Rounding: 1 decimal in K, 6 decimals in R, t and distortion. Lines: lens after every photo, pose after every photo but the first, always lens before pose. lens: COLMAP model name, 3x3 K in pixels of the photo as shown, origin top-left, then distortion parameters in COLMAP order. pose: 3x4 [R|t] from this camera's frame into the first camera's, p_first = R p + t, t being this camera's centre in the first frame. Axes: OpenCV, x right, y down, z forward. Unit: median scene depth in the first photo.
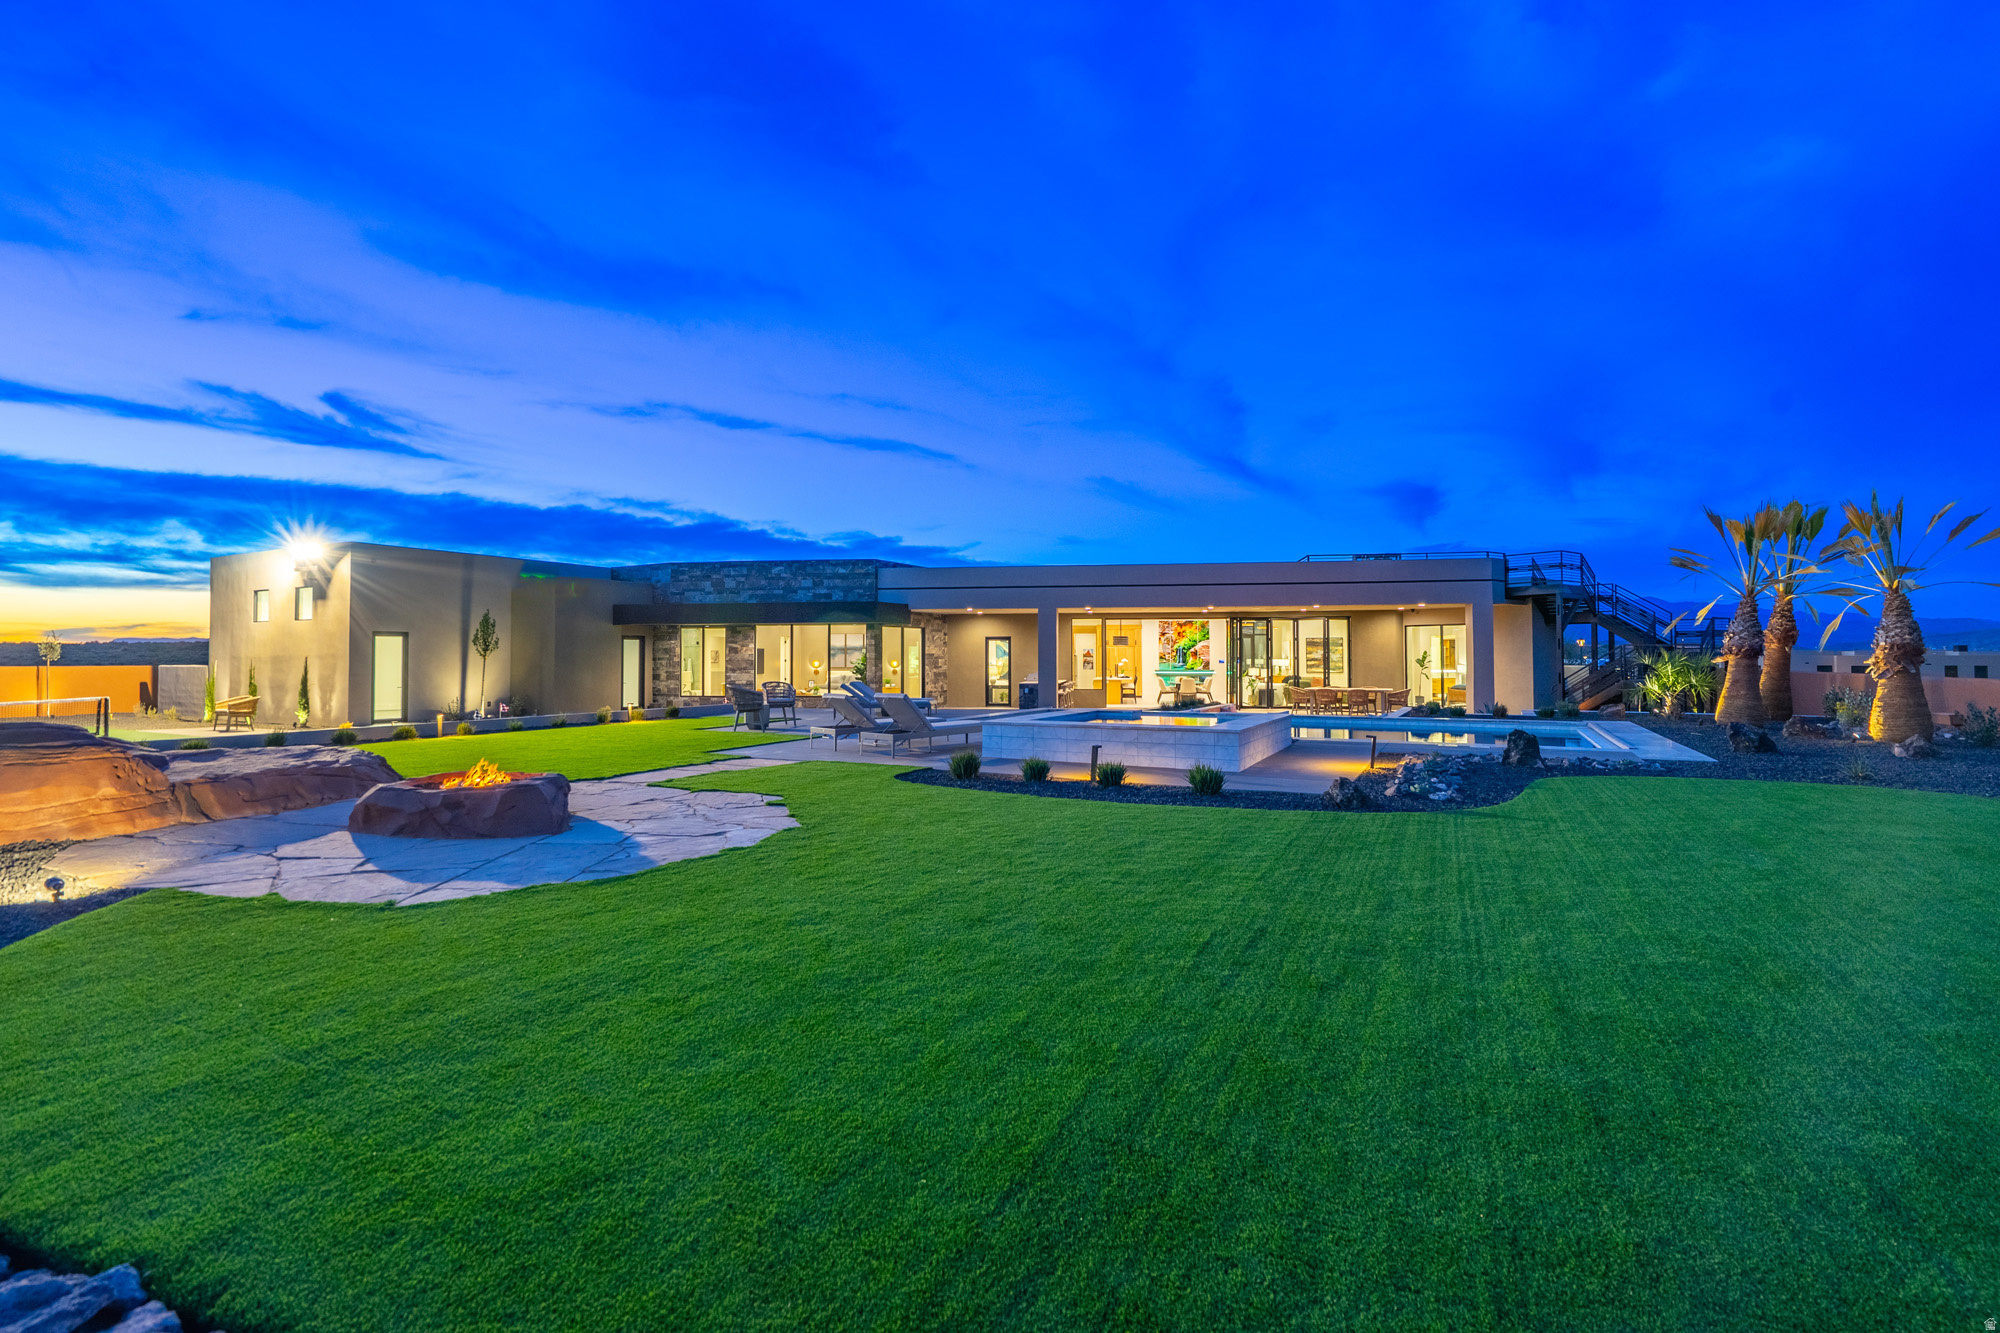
lens RADIAL K [[956.6, 0, 999.3], [0, 956.6, 661.0], [0, 0, 1]] dist [-0.002624, 0.001297]
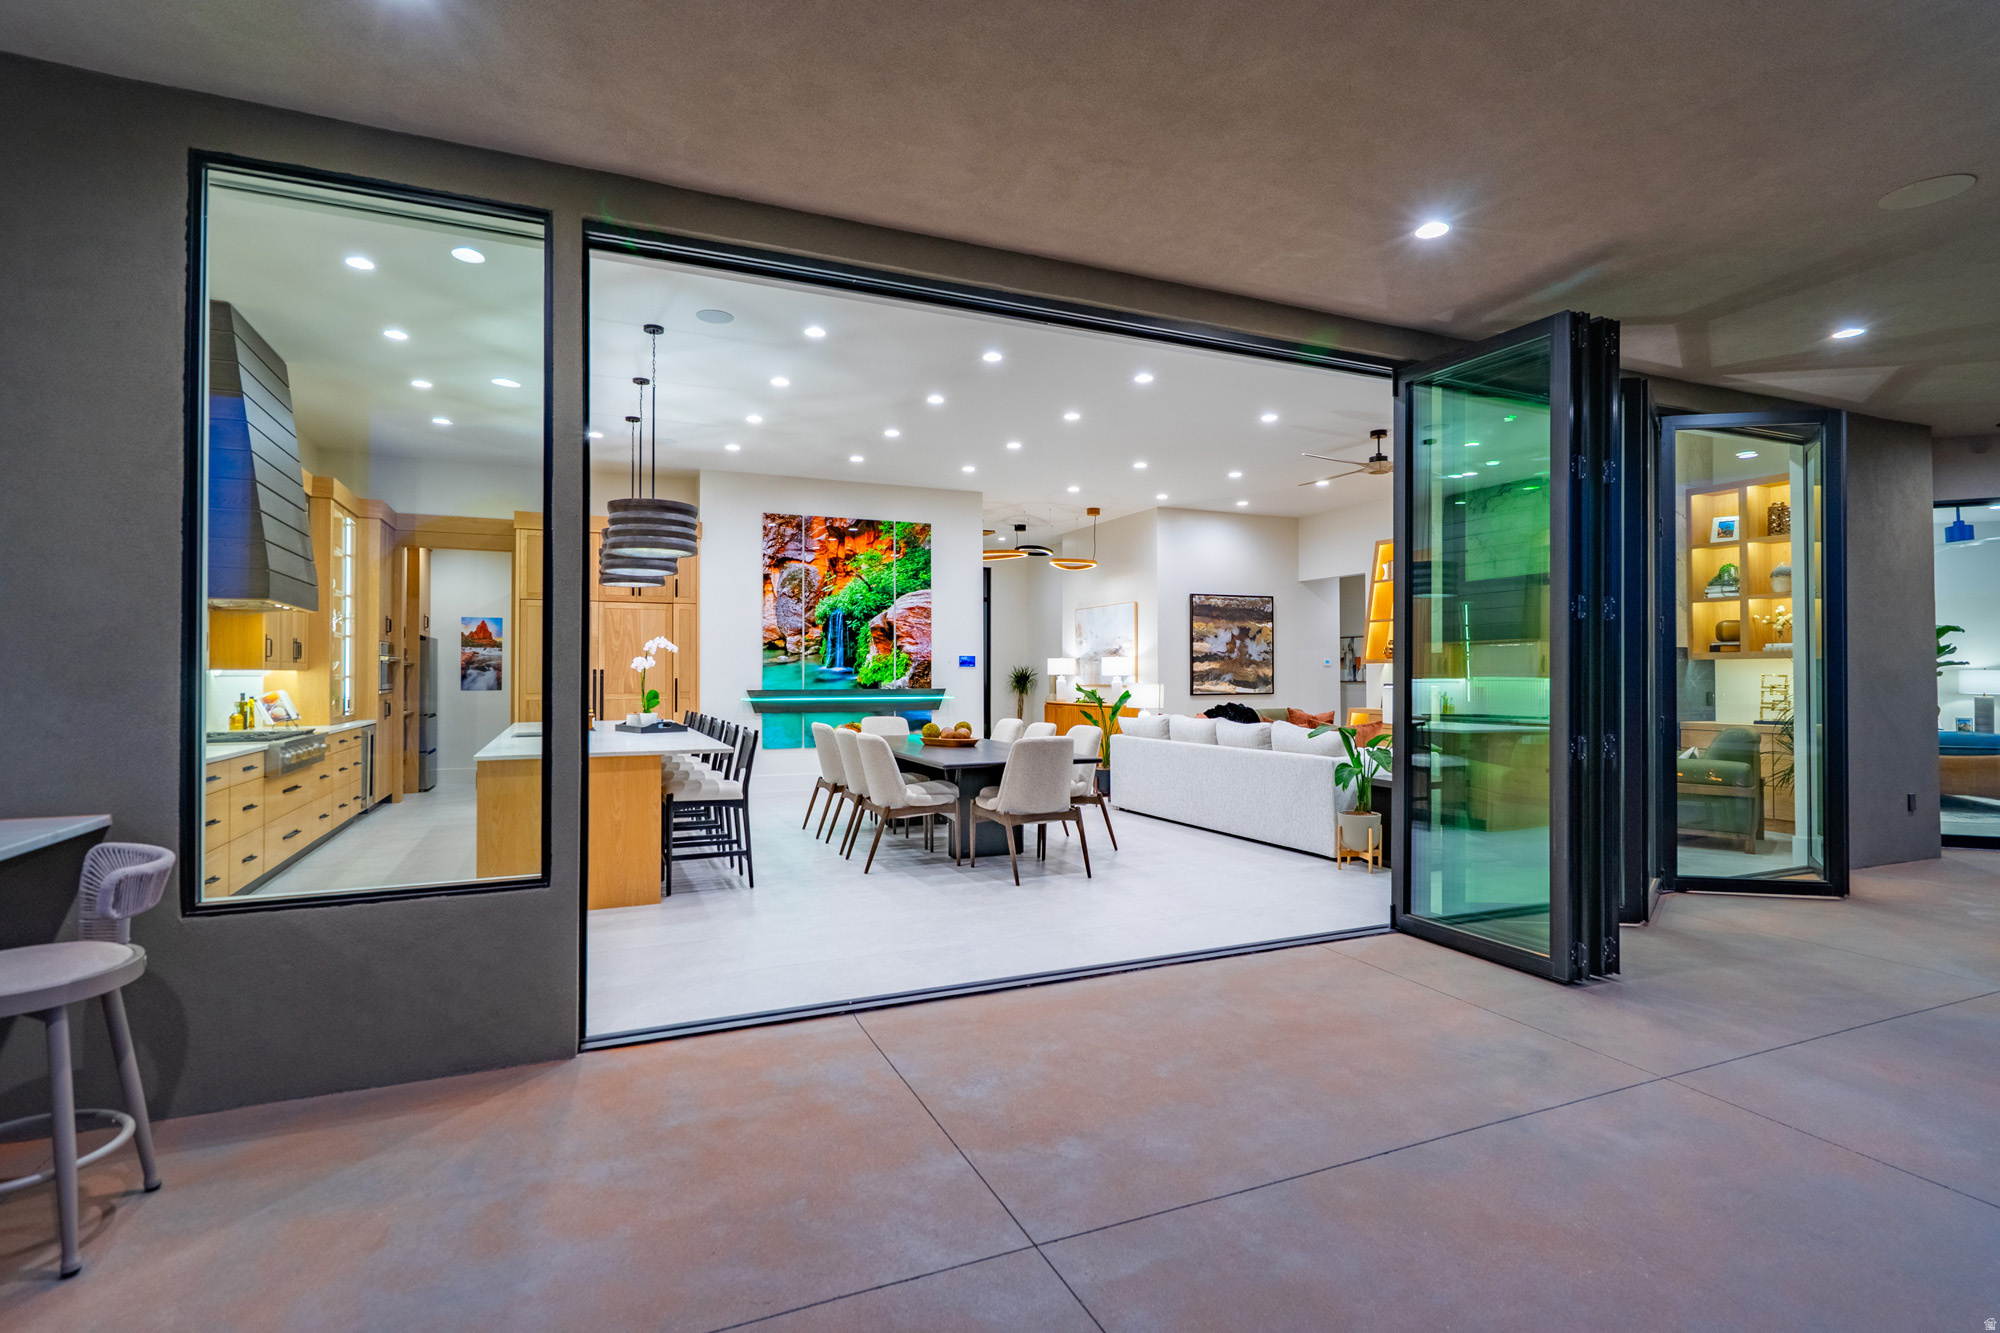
lens RADIAL K [[969.6, 0, 992.4], [0, 969.6, 661.5], [0, 0, 1]] dist [0.001122, 0.000793]
pose [[0.839394, 0.008970, 0.543449, 0.069001], [-0.001622, 0.999901, -0.013999, 0.005134], [-0.543520, 0.010870, 0.839326, 0.728281]]
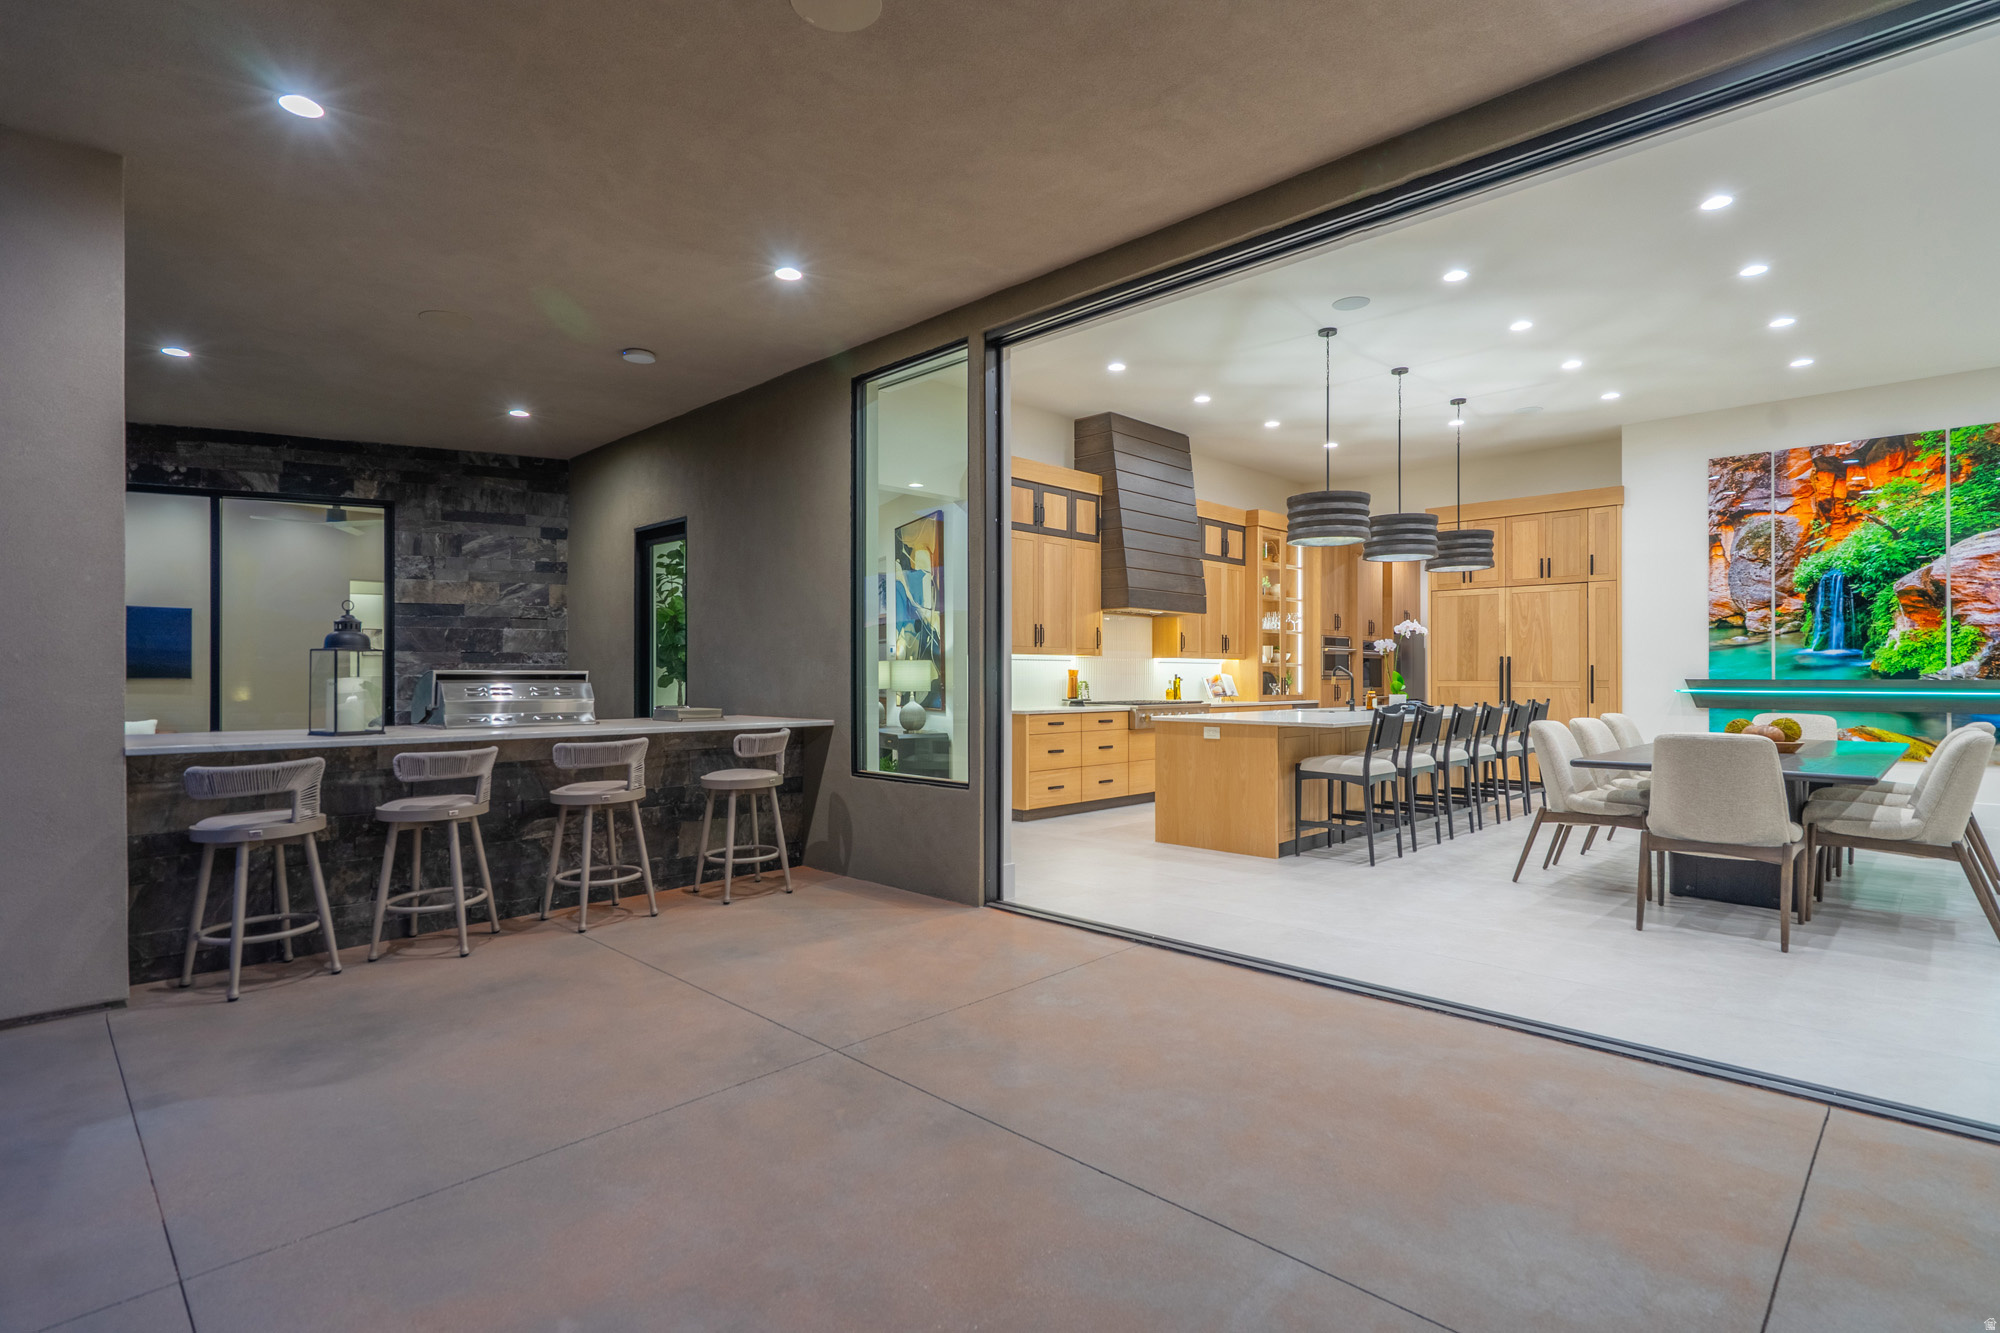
lens RADIAL K [[969.6, 0, 1000.3], [0, 969.6, 676.4], [0, 0, 1]] dist [0.001122, 0.000793]
pose [[0.816131, 0.004221, -0.577852, 0.163123], [-0.002835, 0.999991, 0.003300, 0.008648], [0.577860, -0.001055, 0.816135, 0.718941]]
